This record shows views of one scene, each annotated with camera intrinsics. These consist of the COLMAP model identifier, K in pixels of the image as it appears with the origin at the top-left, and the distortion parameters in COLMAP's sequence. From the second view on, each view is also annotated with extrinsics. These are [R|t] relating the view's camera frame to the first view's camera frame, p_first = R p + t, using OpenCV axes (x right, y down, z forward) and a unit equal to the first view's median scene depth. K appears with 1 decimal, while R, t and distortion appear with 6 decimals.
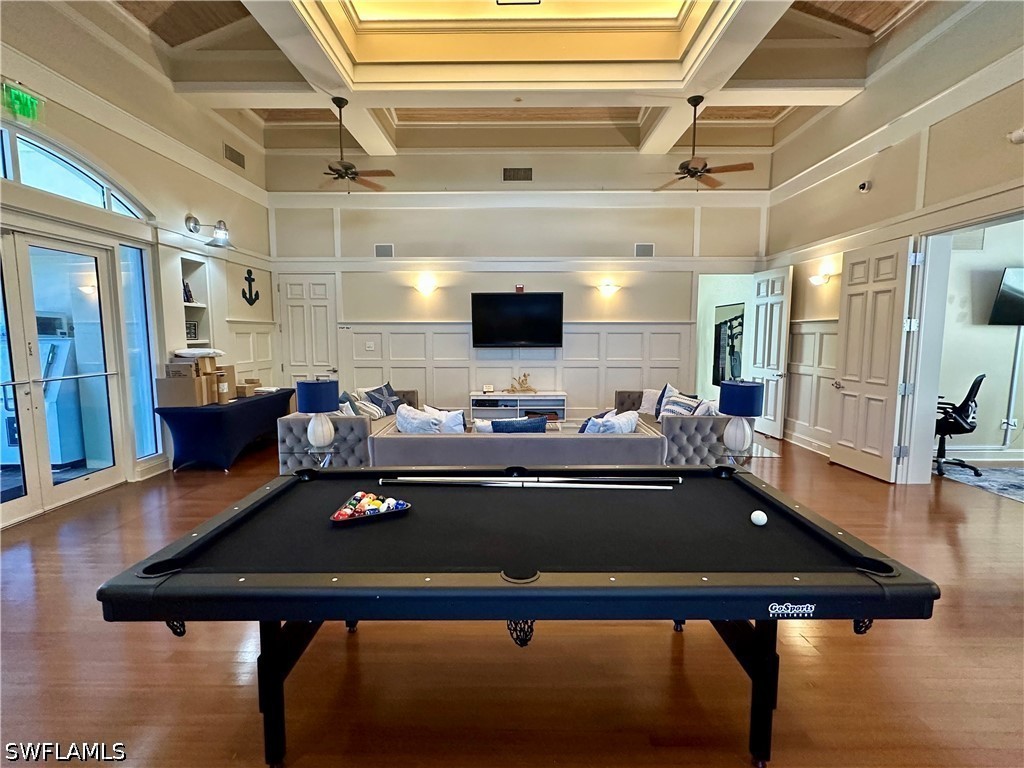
lens RADIAL K [[497.2, 0, 514.1], [0, 497.2, 385.9], [0, 0, 1]] dist [0.001325, -0.002013]
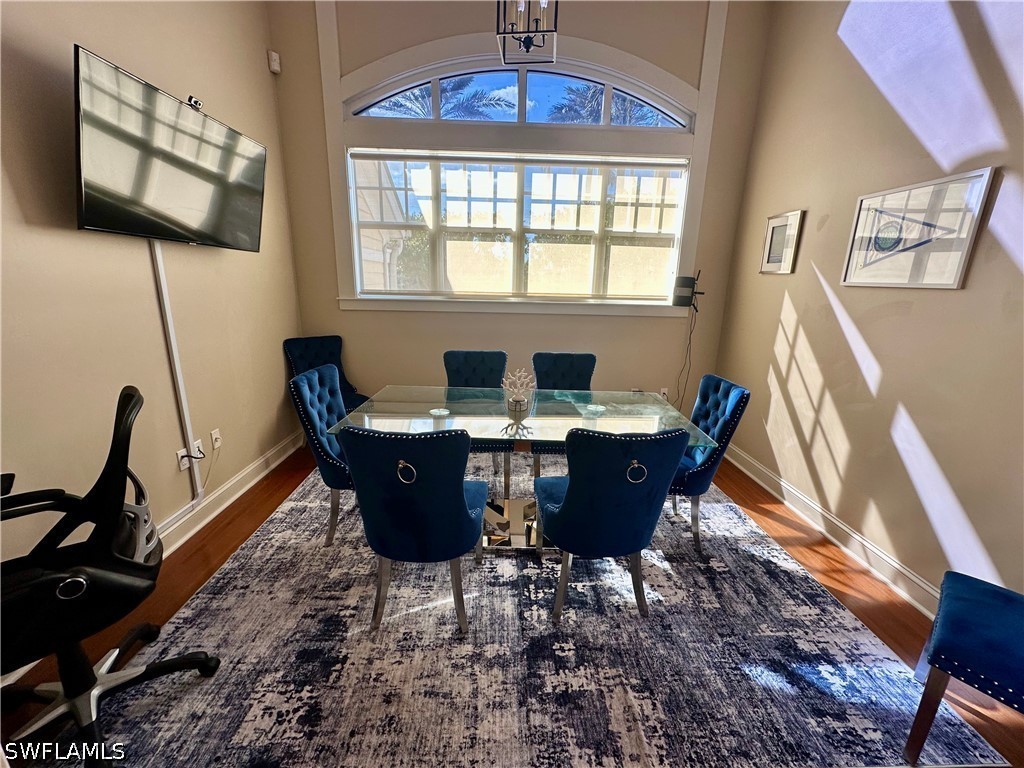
lens RADIAL K [[408.7, 0, 509.1], [0, 408.7, 383.4], [0, 0, 1]] dist [-0.002274, 0.001225]
pose [[-0.019765, -0.243472, 0.969706, 0.491646], [0.082485, 0.966192, 0.244271, -0.048345], [-0.996396, 0.084814, 0.000986, 0.541764]]
